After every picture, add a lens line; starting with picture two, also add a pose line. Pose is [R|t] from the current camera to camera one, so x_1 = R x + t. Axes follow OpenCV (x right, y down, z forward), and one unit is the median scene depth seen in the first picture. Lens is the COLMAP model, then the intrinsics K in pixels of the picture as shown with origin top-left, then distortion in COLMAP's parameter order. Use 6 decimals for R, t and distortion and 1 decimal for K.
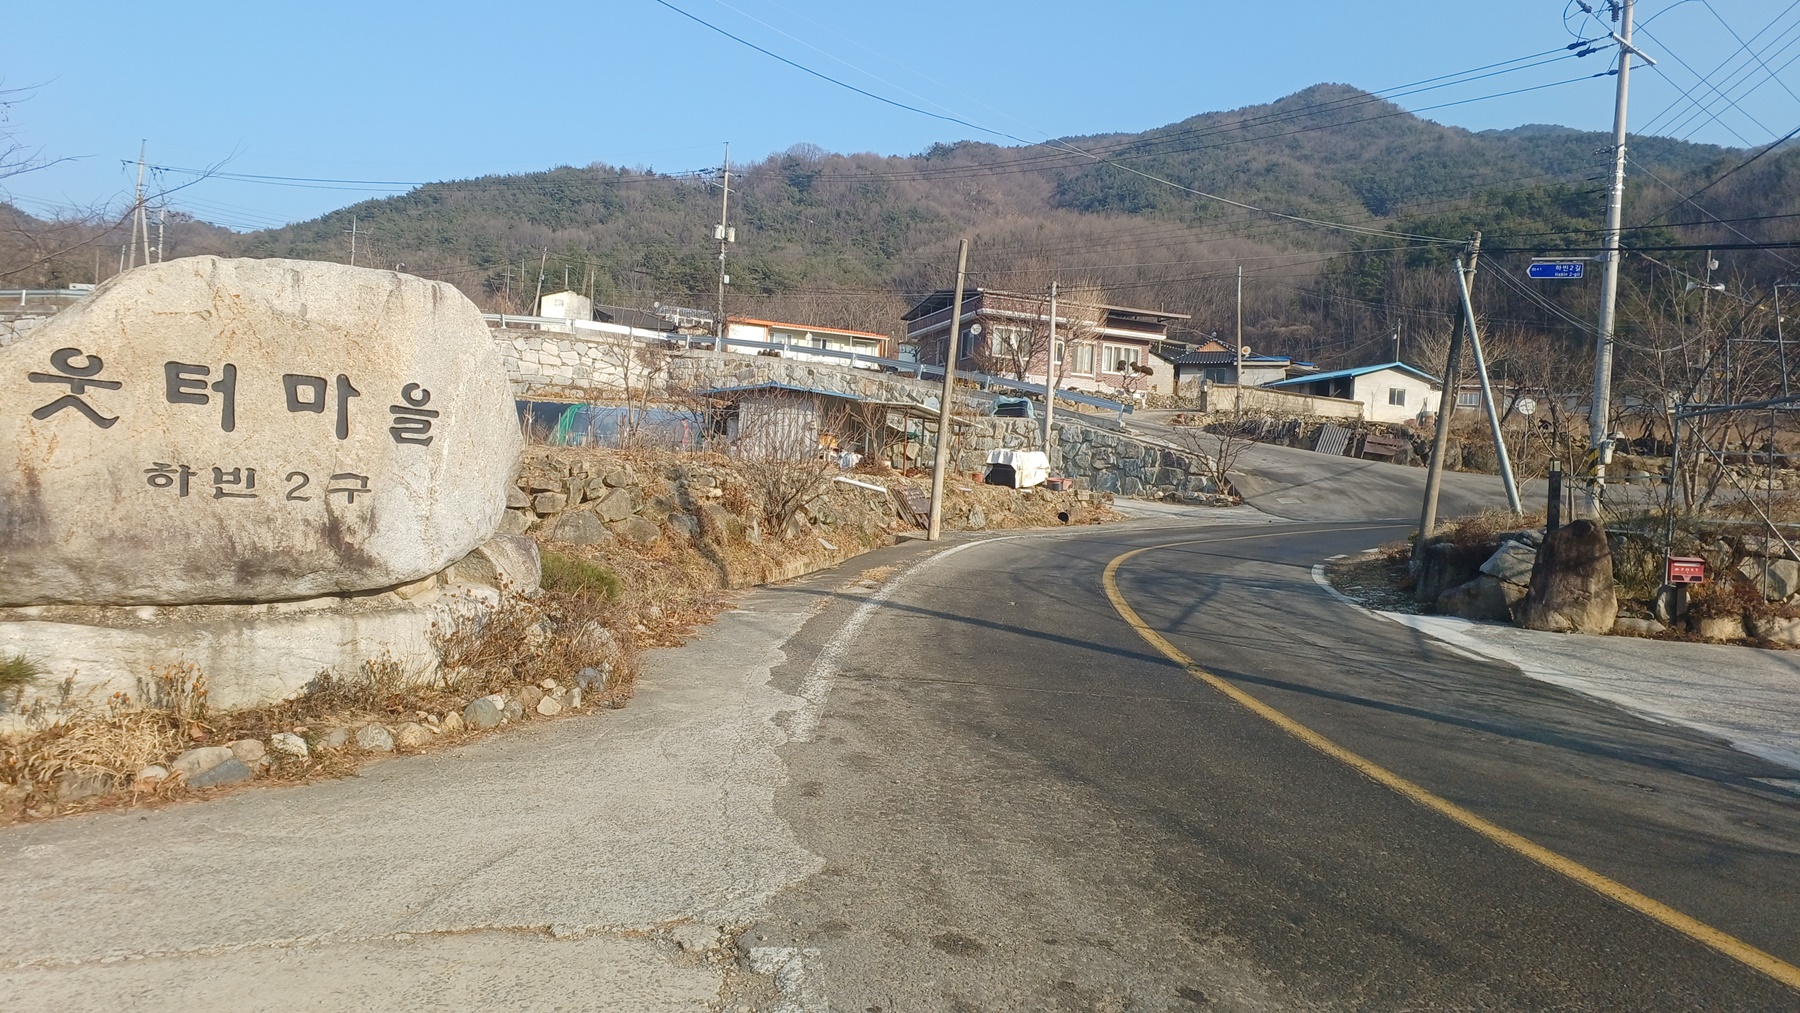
lens RADIAL K [[1232.8, 0, 915.4], [0, 1232.8, 516.5], [0, 0, 1]] dist [0.044772, -0.049041]
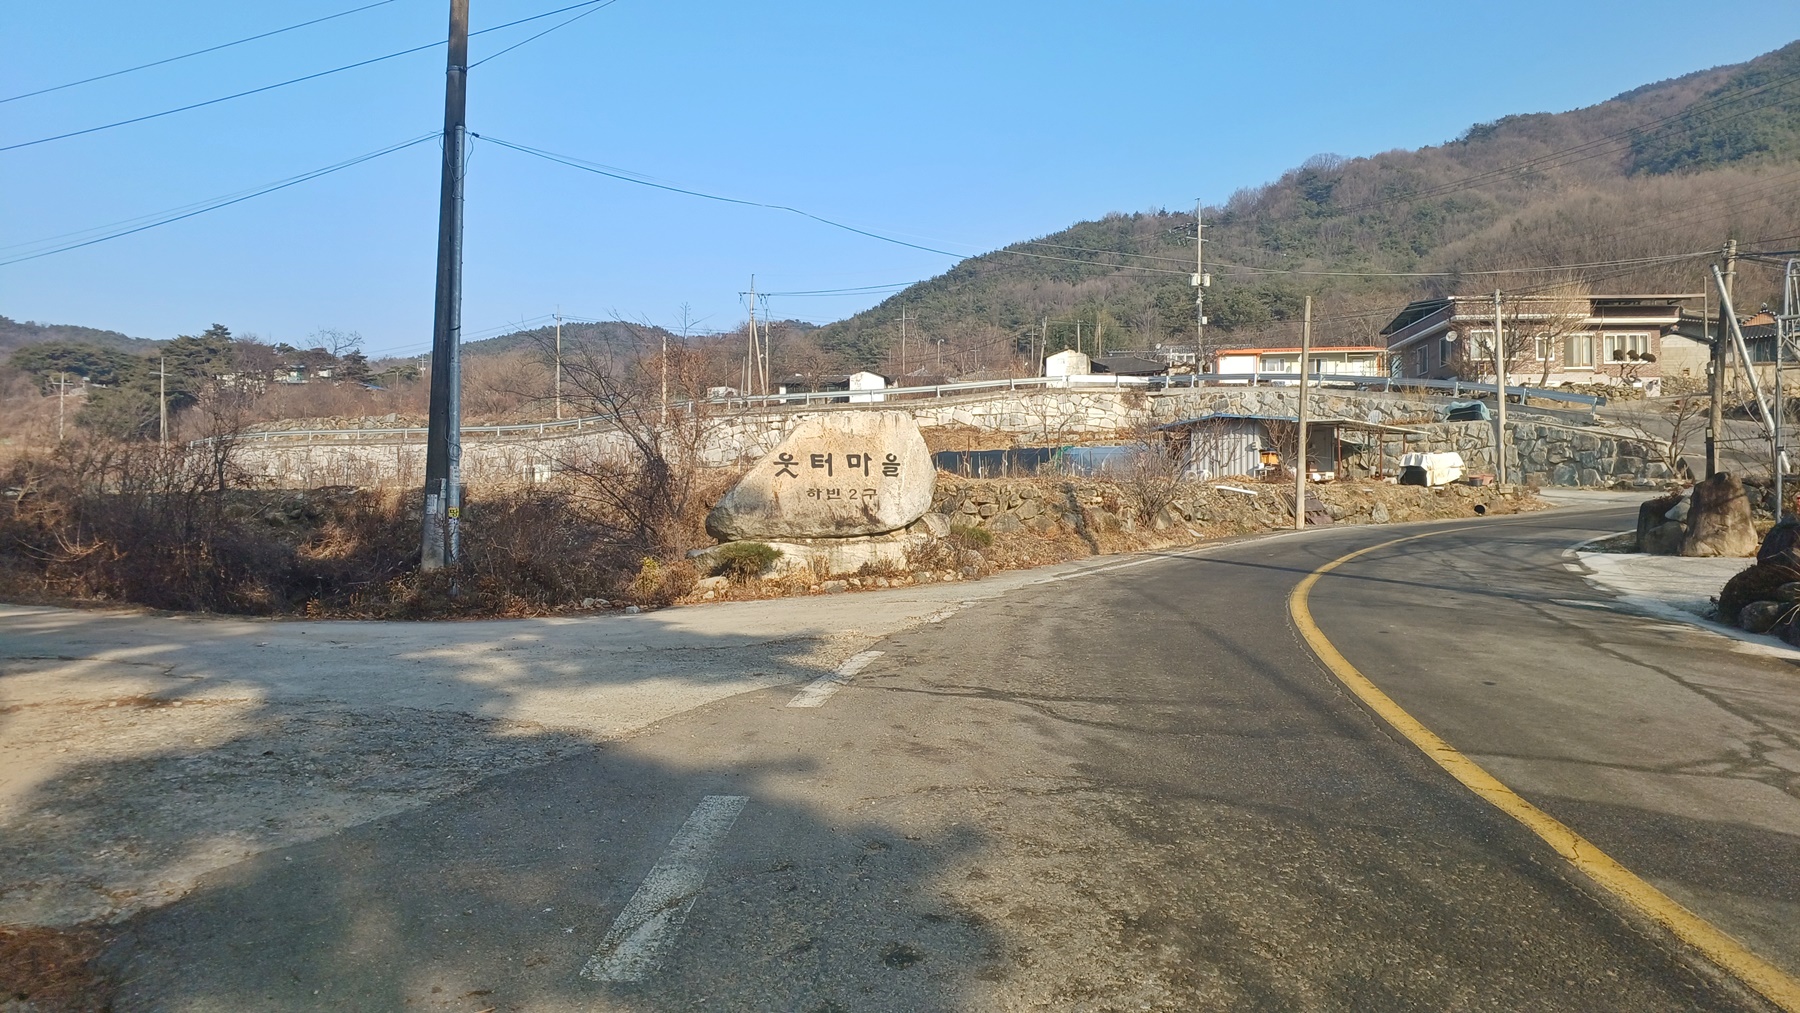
lens RADIAL K [[1232.8, 0, 886.9], [0, 1232.8, 503.5], [0, 0, 1]] dist [0.044772, -0.049041]
pose [[0.897948, -0.068848, -0.434683, 0.091666], [0.052528, 0.997394, -0.049464, 0.016278], [0.436955, 0.021584, 0.899224, -0.172580]]
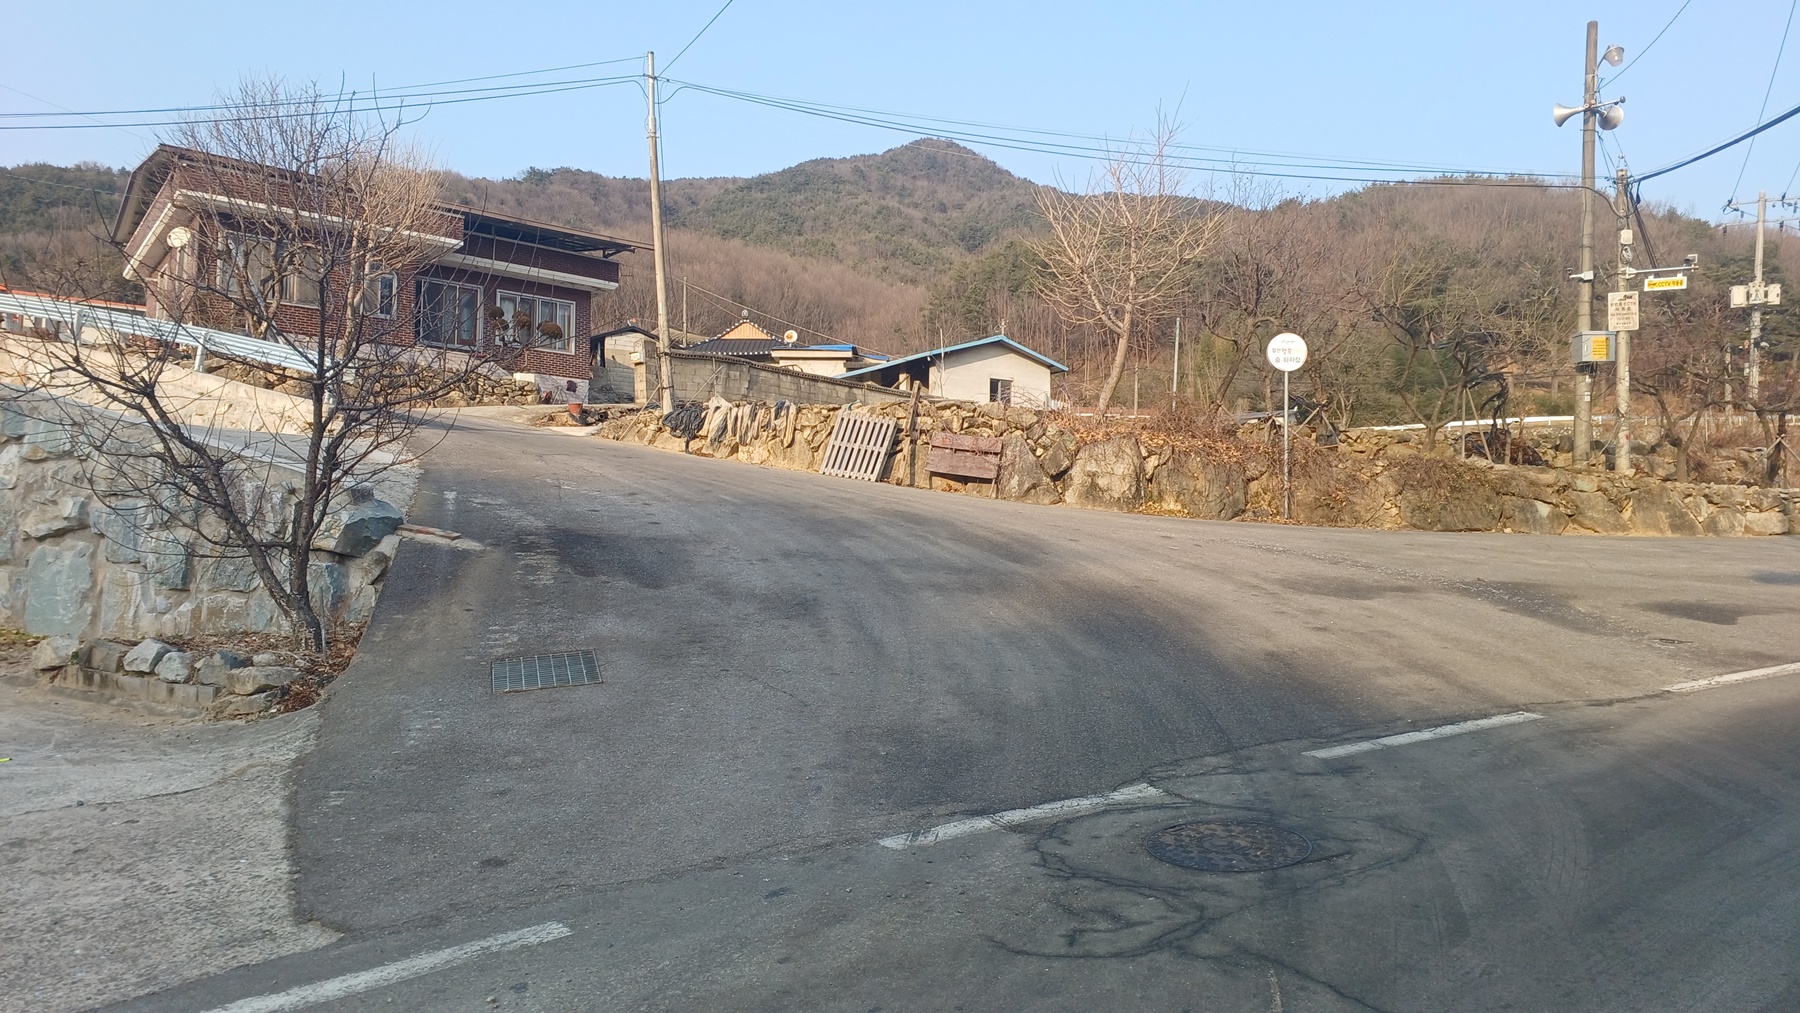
lens RADIAL K [[1232.8, 0, 894.7], [0, 1232.8, 507.2], [0, 0, 1]] dist [0.044772, -0.049041]
pose [[0.961961, -0.028832, 0.271662, 0.231706], [0.040686, 0.998445, -0.038104, -0.024054], [-0.270141, 0.047707, 0.961638, 0.587476]]
